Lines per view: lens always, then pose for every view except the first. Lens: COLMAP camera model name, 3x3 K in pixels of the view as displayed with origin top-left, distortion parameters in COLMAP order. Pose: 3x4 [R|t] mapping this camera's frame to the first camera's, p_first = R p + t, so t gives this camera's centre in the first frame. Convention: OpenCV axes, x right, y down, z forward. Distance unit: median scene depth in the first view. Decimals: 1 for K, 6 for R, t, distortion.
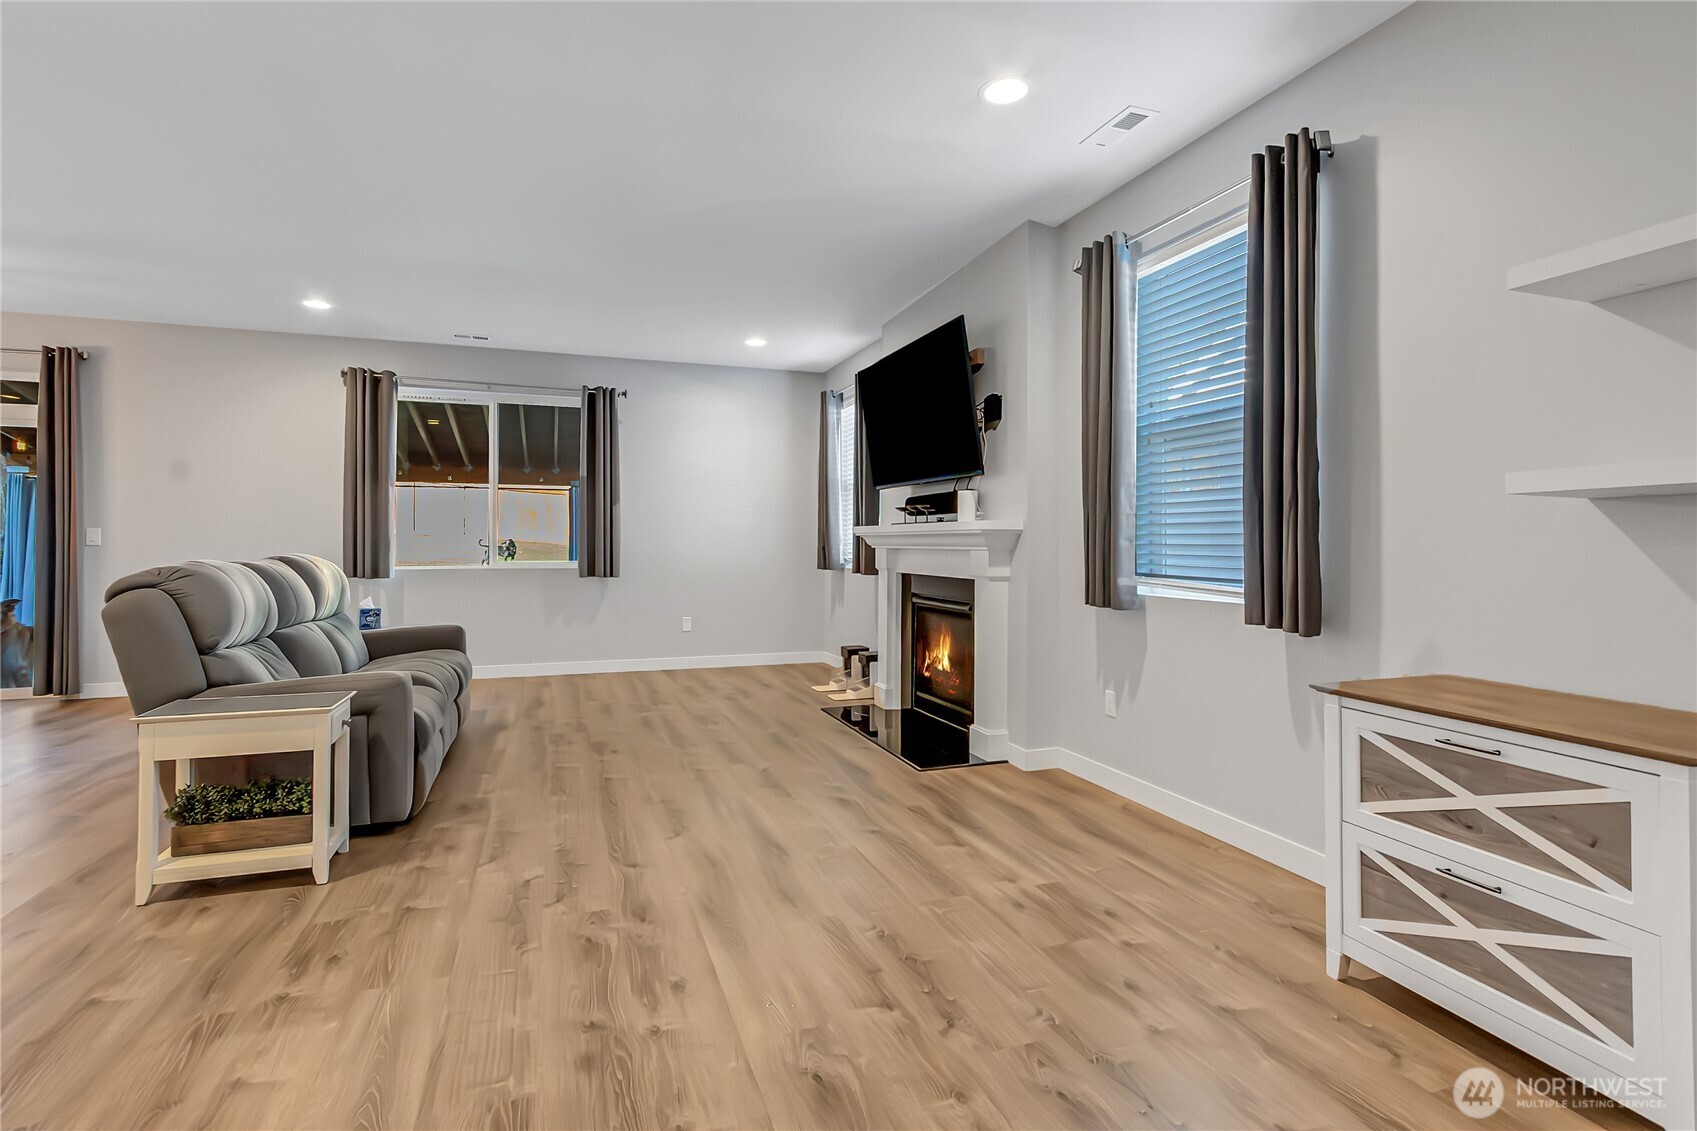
lens RADIAL K [[802.0, 0, 838.8], [0, 802.0, 524.0], [0, 0, 1]] dist [0.001992, -0.001325]
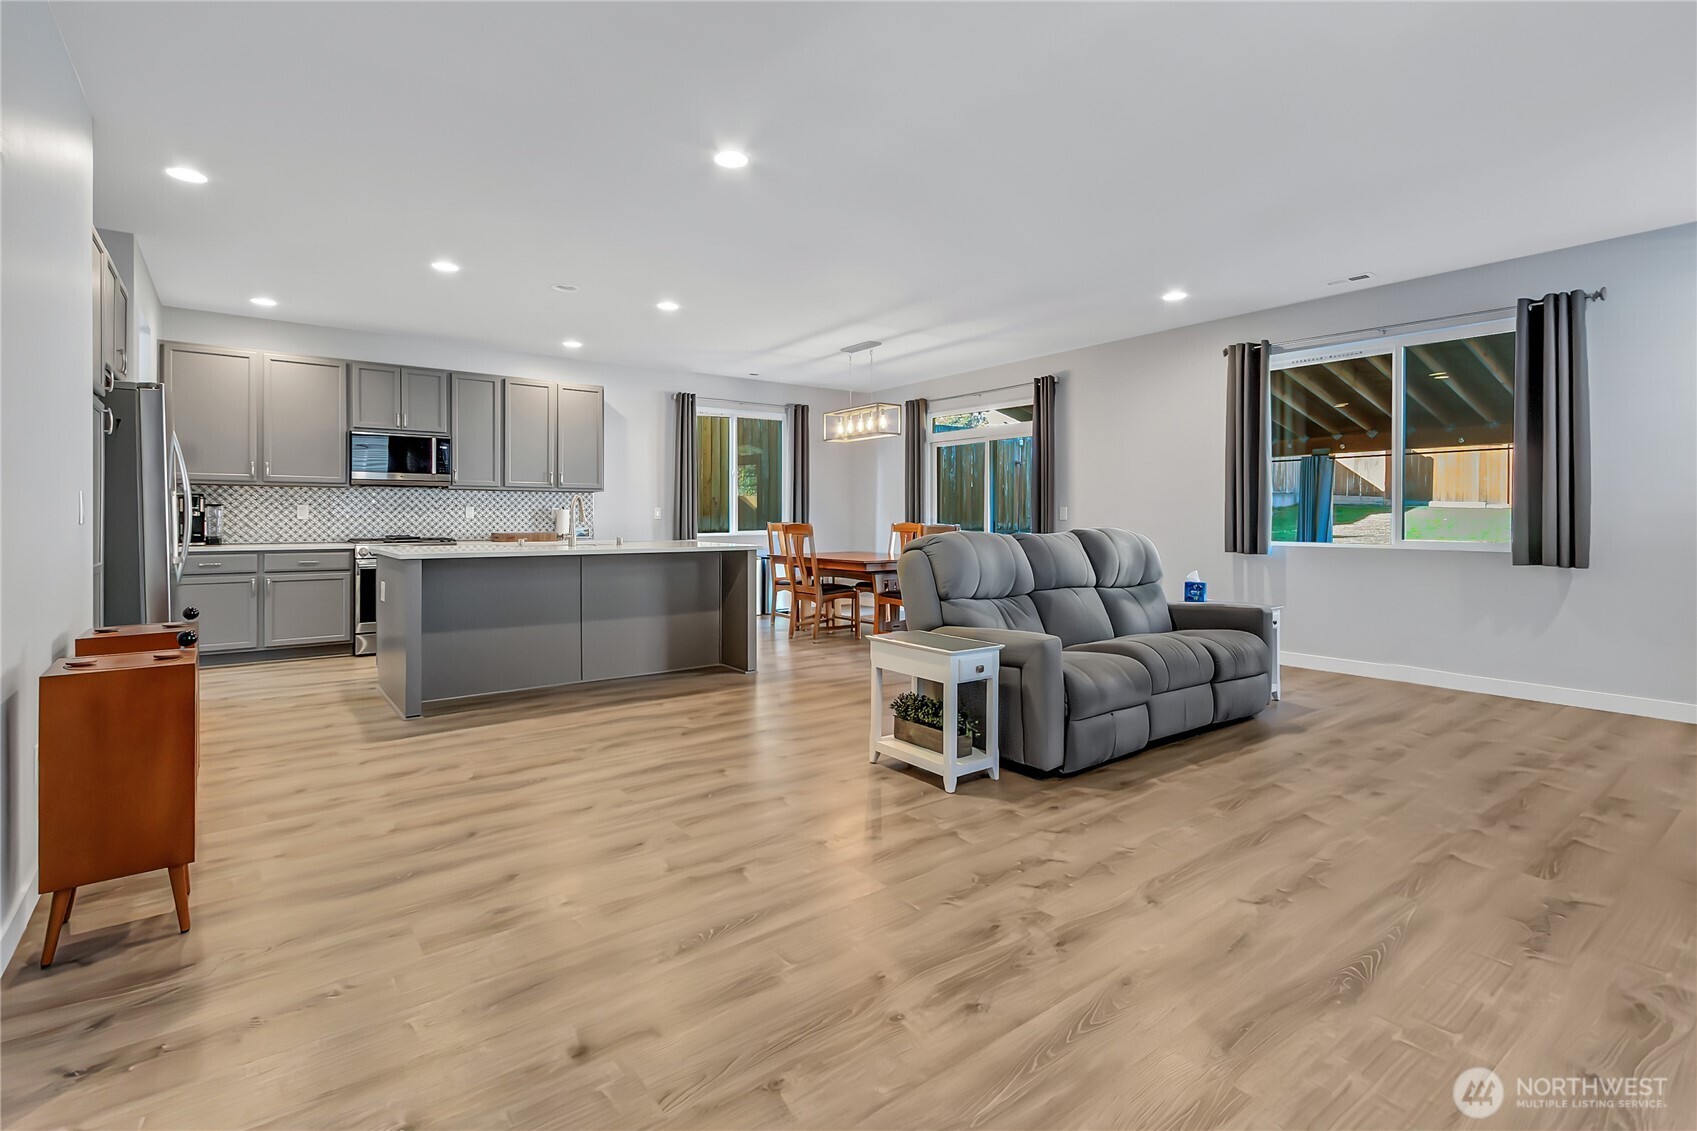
lens RADIAL K [[802.0, 0, 819.4], [0, 802.0, 516.9], [0, 0, 1]] dist [0.001992, -0.001325]
pose [[0.271264, -0.001718, -0.962503, 0.379348], [0.023161, 0.999720, 0.004743, 0.008196], [0.962226, -0.023579, 0.271228, 0.363834]]
